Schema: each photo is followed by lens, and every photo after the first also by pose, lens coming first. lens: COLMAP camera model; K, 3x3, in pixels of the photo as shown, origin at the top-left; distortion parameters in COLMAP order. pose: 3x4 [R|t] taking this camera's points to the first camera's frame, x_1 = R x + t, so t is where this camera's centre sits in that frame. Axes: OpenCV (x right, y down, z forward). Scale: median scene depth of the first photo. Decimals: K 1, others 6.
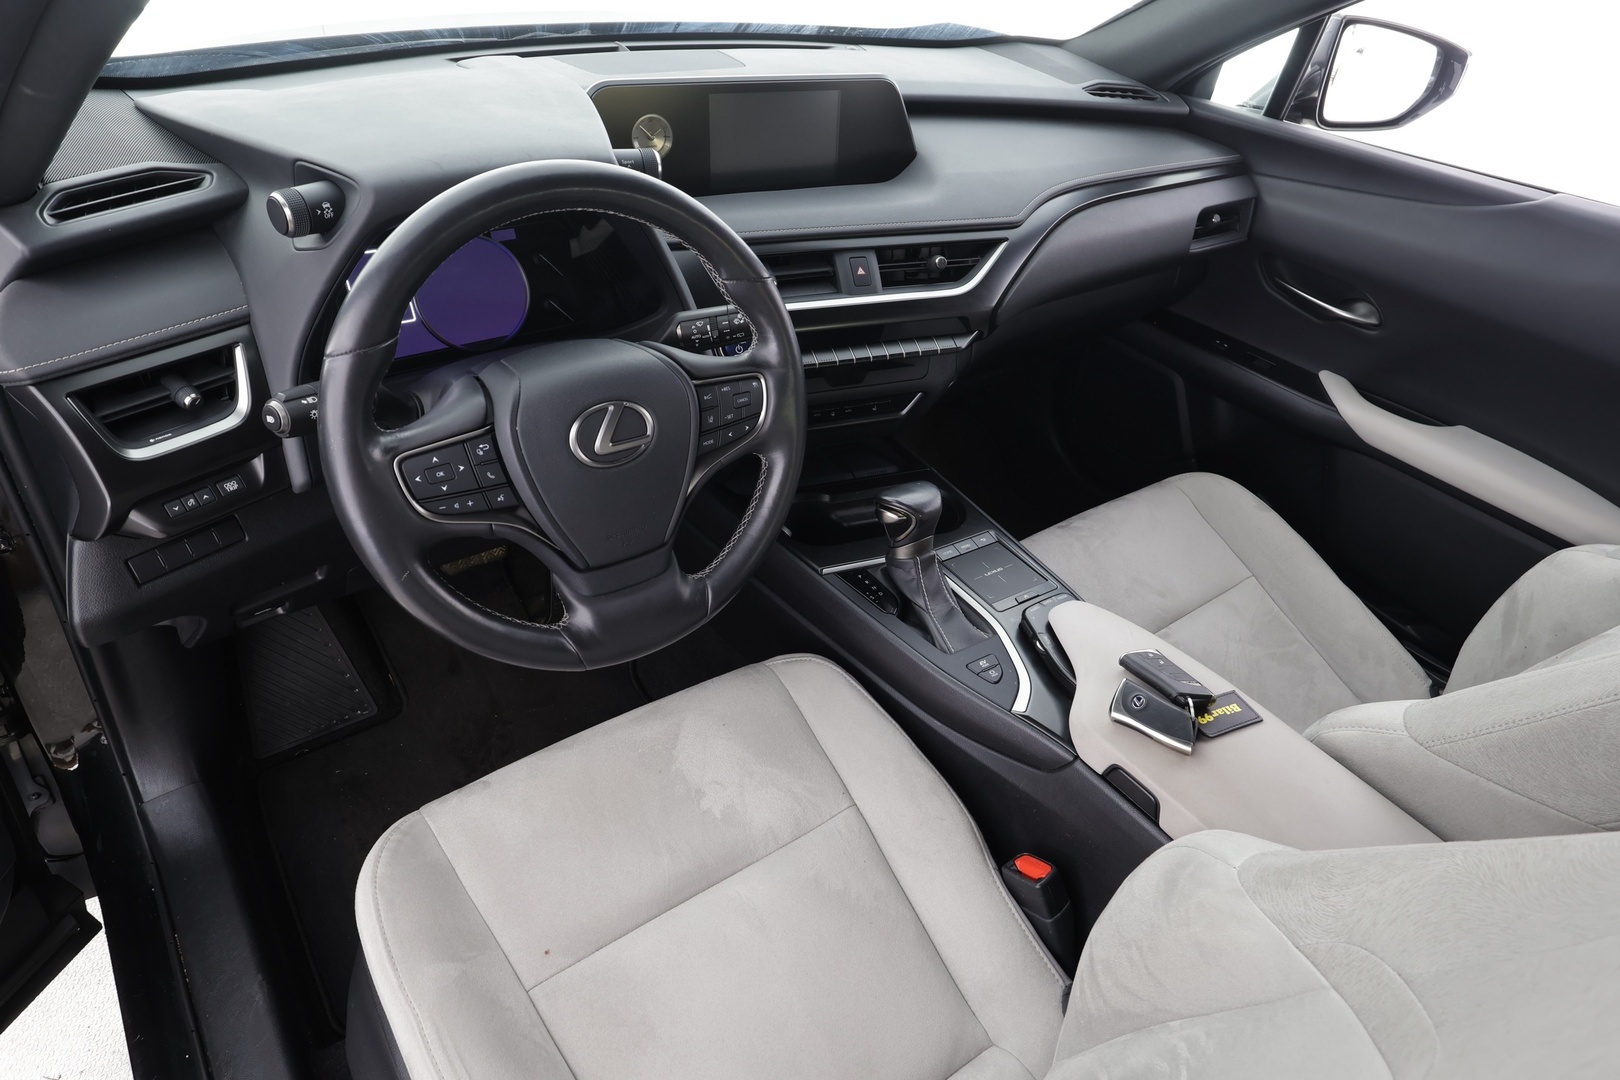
lens RADIAL K [[965.2, 0, 810.0], [0, 965.2, 540.0], [0, 0, 1]] dist [0.005437, 0.001312]
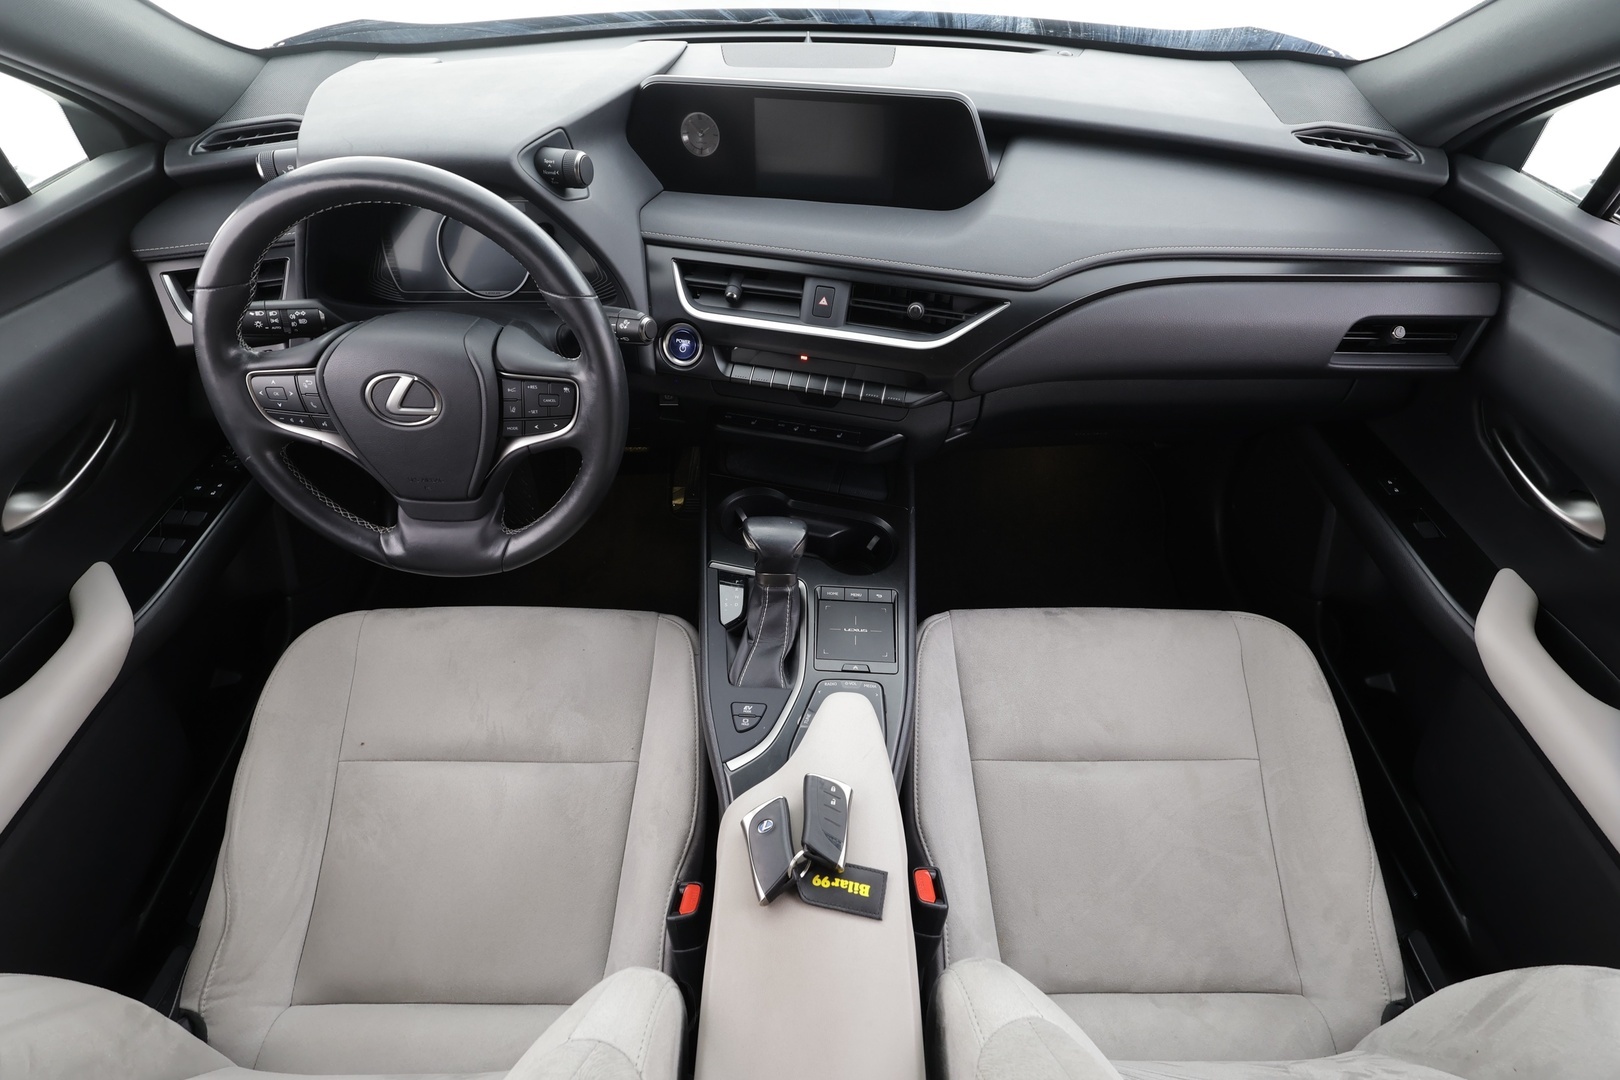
lens RADIAL K [[759.1, 0, 804.2], [0, 759.1, 539.2], [0, 0, 1]] dist [0.001370, -0.000280]
pose [[0.804339, 0.376089, -0.459996, 0.488353], [-0.306619, 0.925861, 0.220830, -0.218234], [0.508944, -0.036579, 0.860022, 0.307893]]
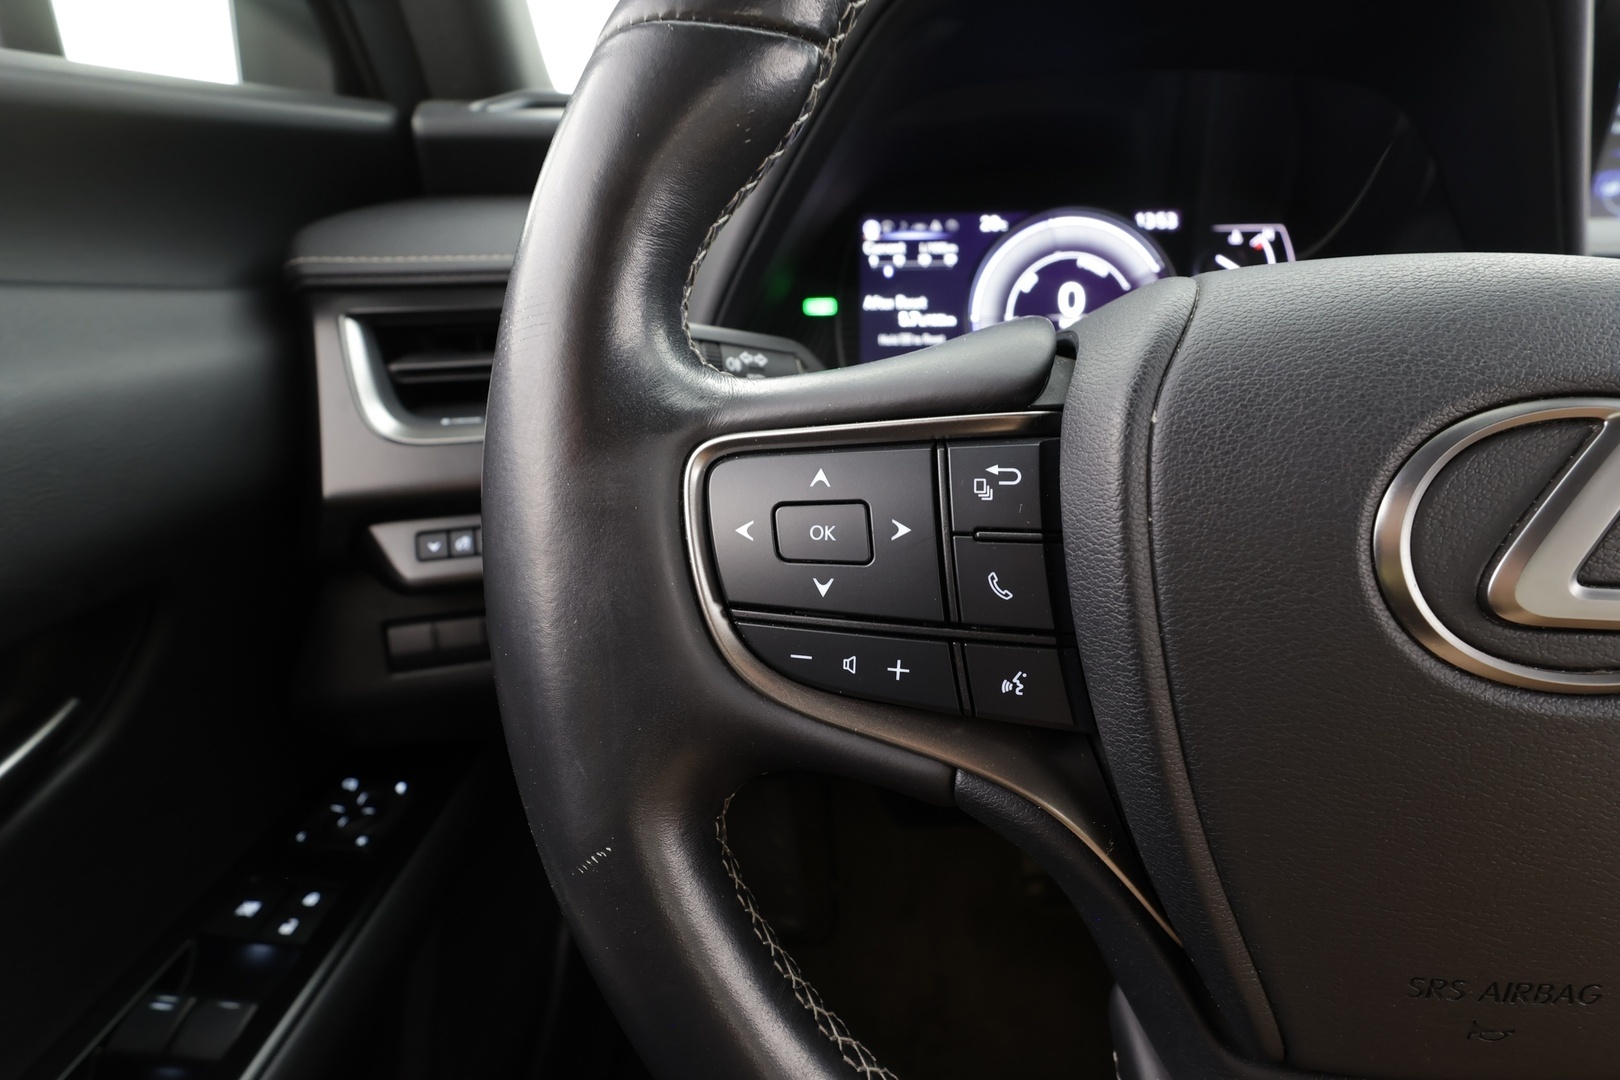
lens RADIAL K [[759.1, 0, 804.2], [0, 759.1, 539.2], [0, 0, 1]] dist [0.001370, -0.000280]
pose [[0.785268, 0.149970, -0.600718, -0.169070], [-0.307931, 0.936319, -0.168779, -0.018964], [0.537152, 0.317516, 0.781442, 0.544690]]
